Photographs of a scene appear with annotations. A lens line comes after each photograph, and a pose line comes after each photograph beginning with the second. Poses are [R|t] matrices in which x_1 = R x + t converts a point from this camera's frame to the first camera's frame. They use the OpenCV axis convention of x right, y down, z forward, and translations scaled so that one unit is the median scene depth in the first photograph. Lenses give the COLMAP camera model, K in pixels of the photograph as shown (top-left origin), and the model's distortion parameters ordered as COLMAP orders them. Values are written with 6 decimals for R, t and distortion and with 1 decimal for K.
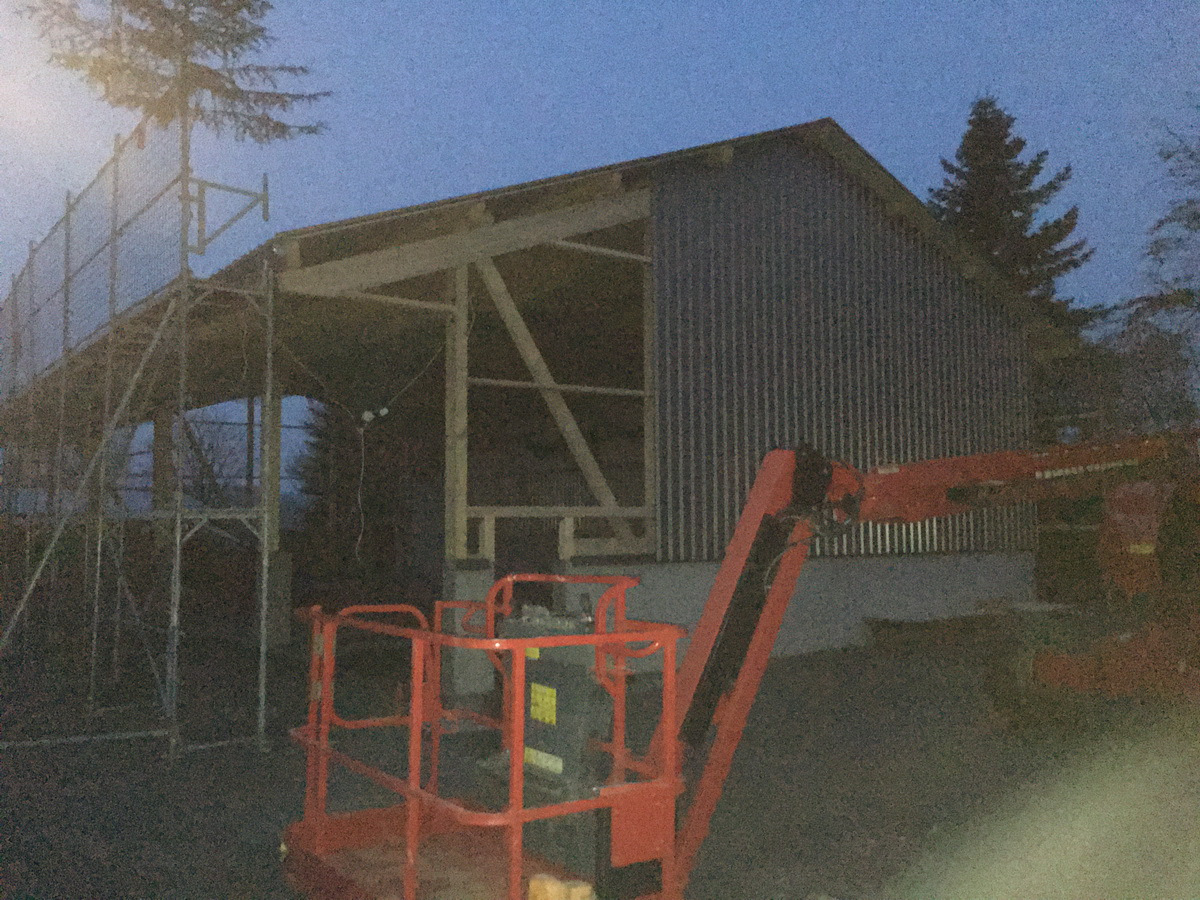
lens RADIAL K [[1063.1, 0, 600.0], [0, 1063.1, 450.0], [0, 0, 1]] dist [0.193305, -0.195141]
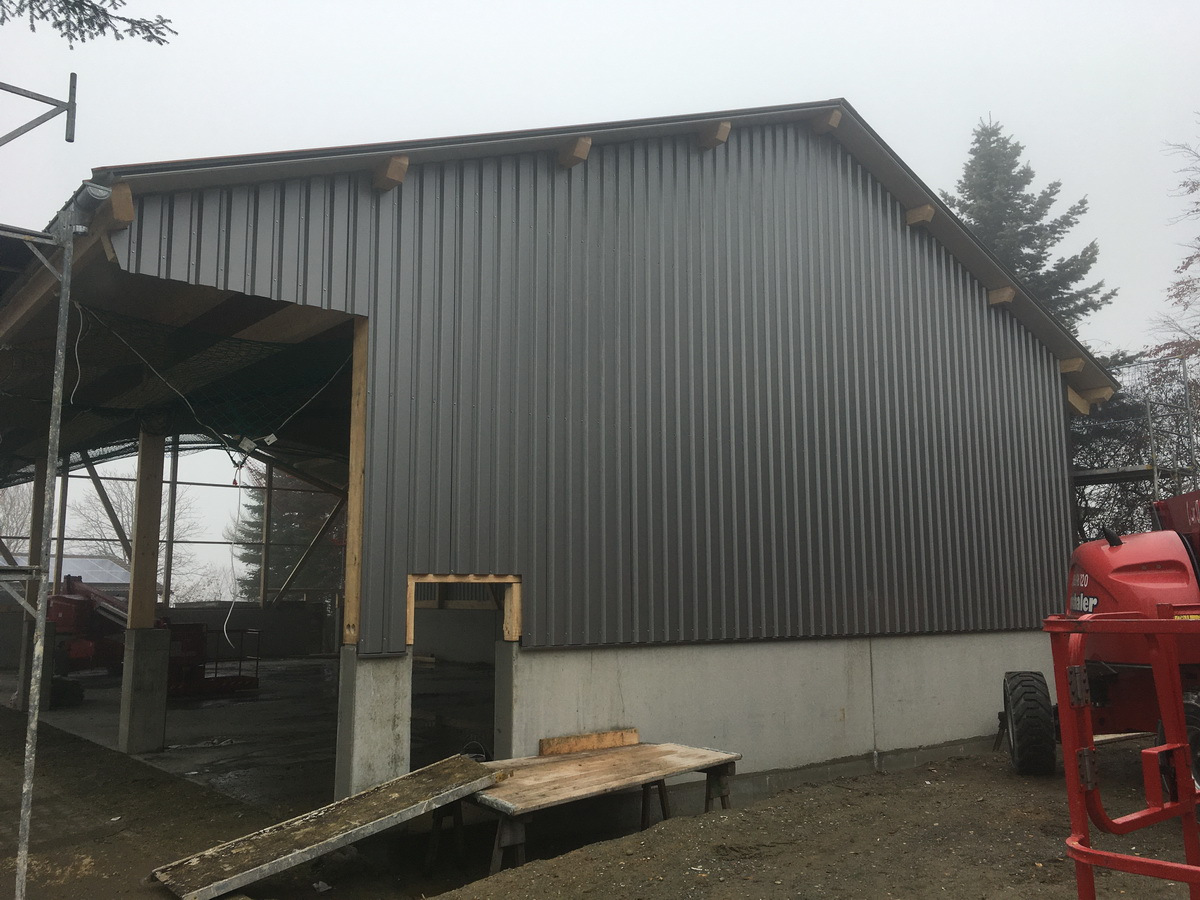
lens RADIAL K [[1063.1, 0, 600.0], [0, 1063.1, 450.0], [0, 0, 1]] dist [0.193305, -0.195141]
pose [[0.999355, 0.008695, 0.034842, 0.000673], [-0.006299, 0.997646, -0.068282, 0.011046], [-0.035353, 0.068019, 0.997057, 0.130018]]
